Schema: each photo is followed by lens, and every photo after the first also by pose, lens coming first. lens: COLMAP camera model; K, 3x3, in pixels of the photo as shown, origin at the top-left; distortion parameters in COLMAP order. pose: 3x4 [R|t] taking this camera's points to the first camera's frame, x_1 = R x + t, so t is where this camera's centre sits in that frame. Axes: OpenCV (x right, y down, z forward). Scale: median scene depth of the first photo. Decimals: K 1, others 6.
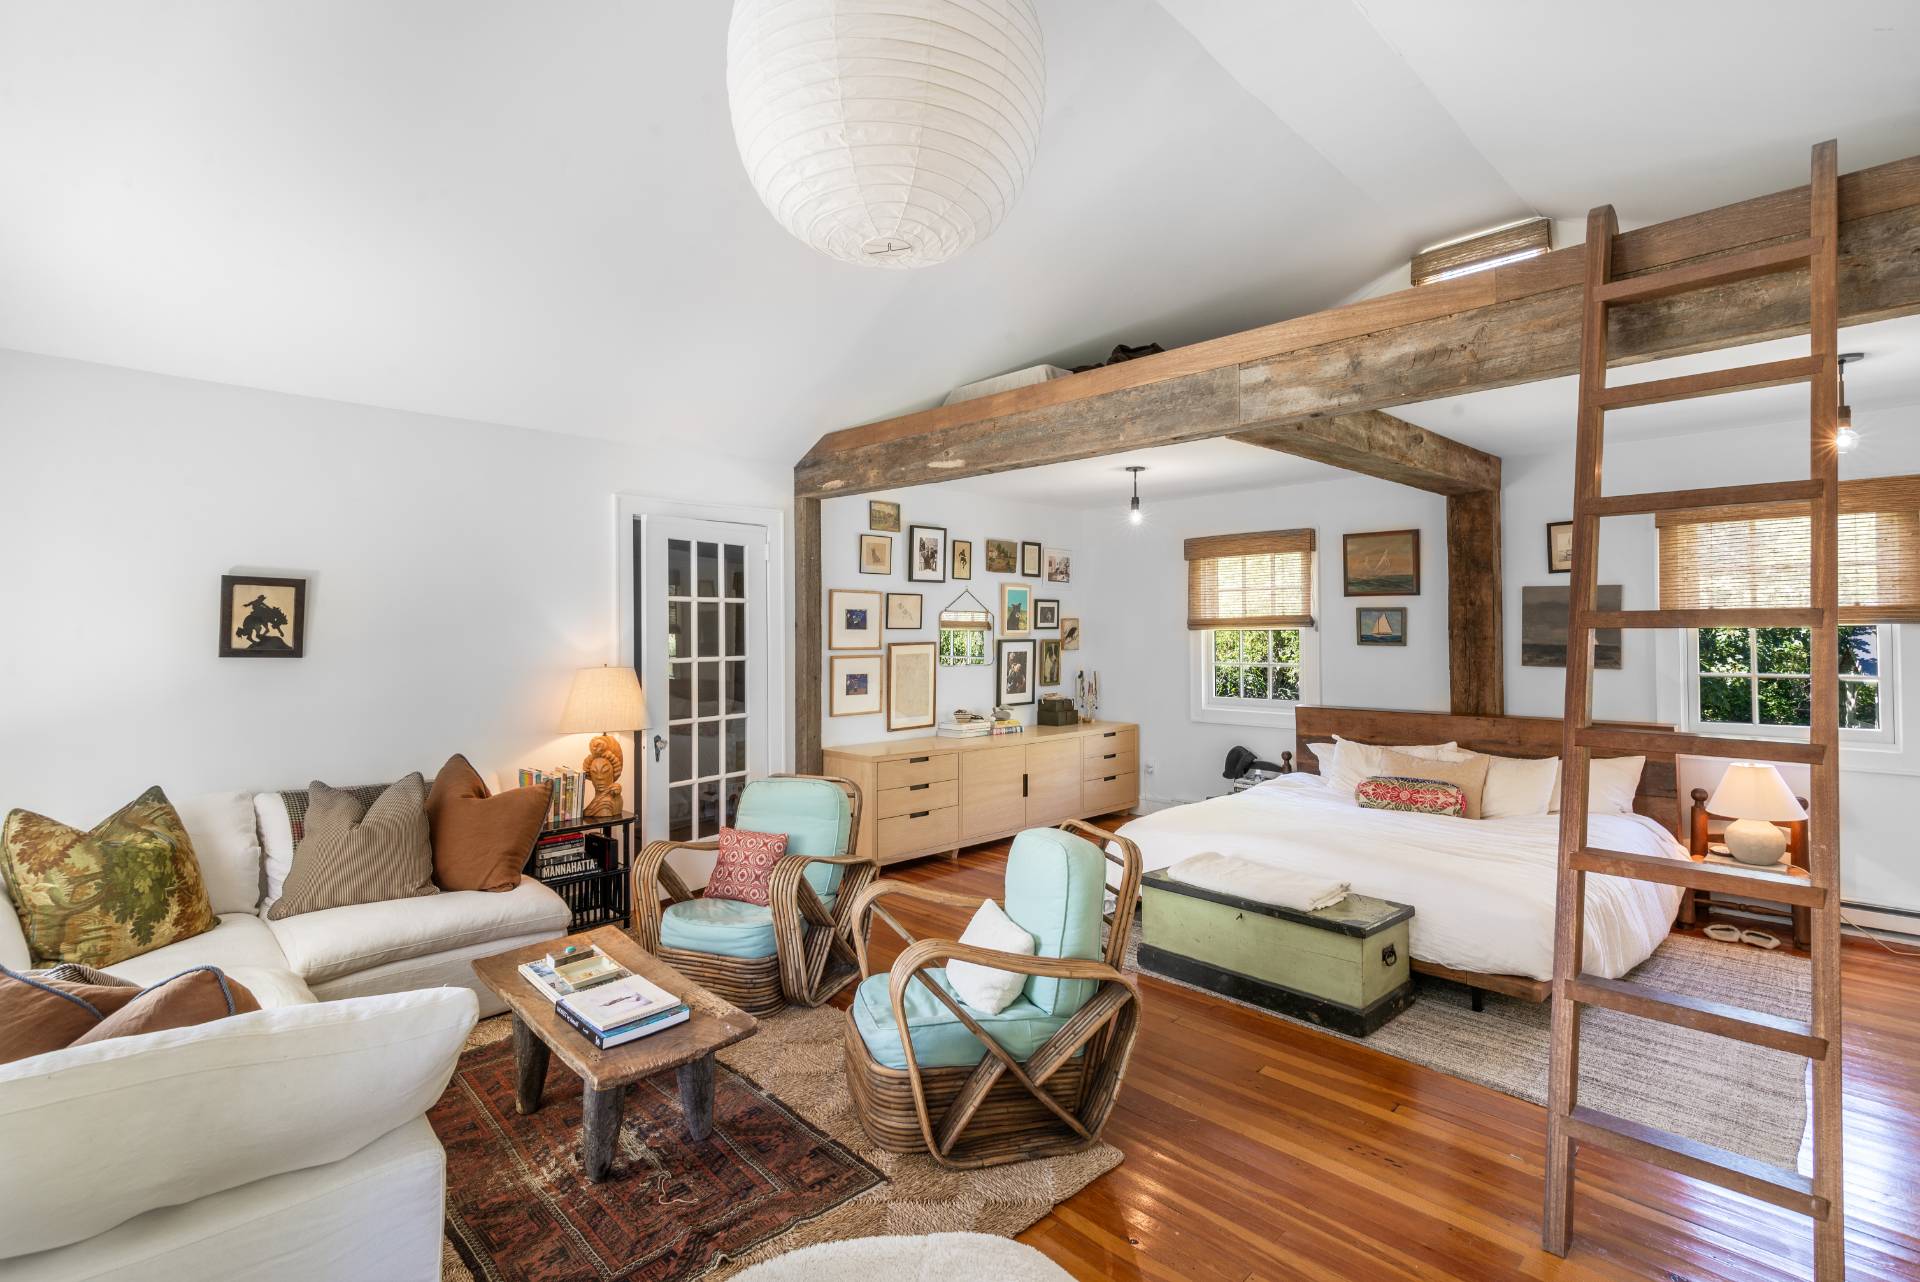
lens RADIAL K [[883.4, 0, 948.1], [0, 883.4, 625.9], [0, 0, 1]] dist [0.003336, 0.000132]
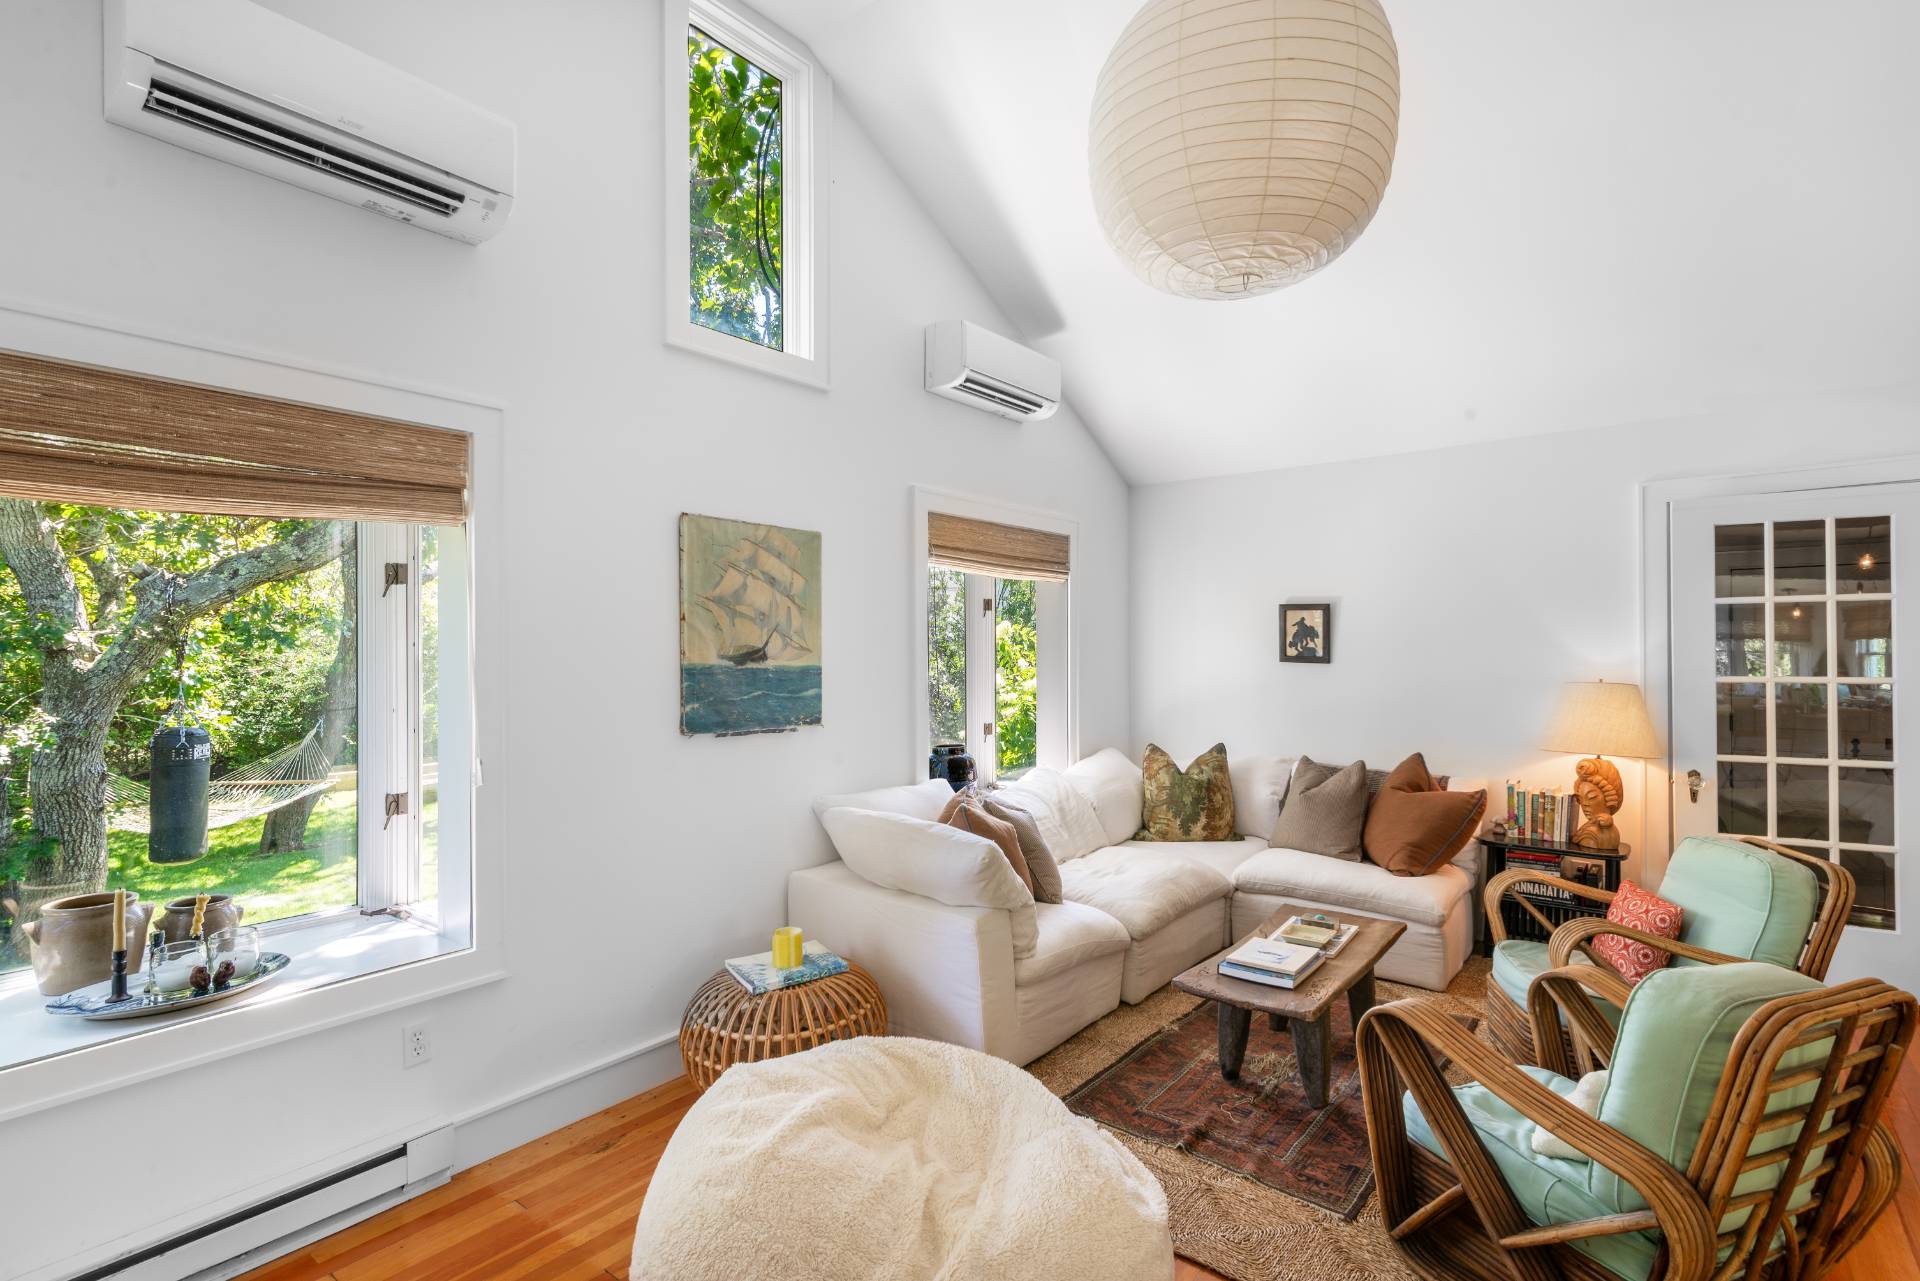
lens RADIAL K [[883.4, 0, 948.8], [0, 883.4, 651.7], [0, 0, 1]] dist [0.003336, 0.000132]
pose [[0.127456, 0.008475, -0.991808, 0.514046], [0.010728, 0.999893, 0.009923, -0.000786], [0.991786, -0.011905, 0.127352, 0.285952]]
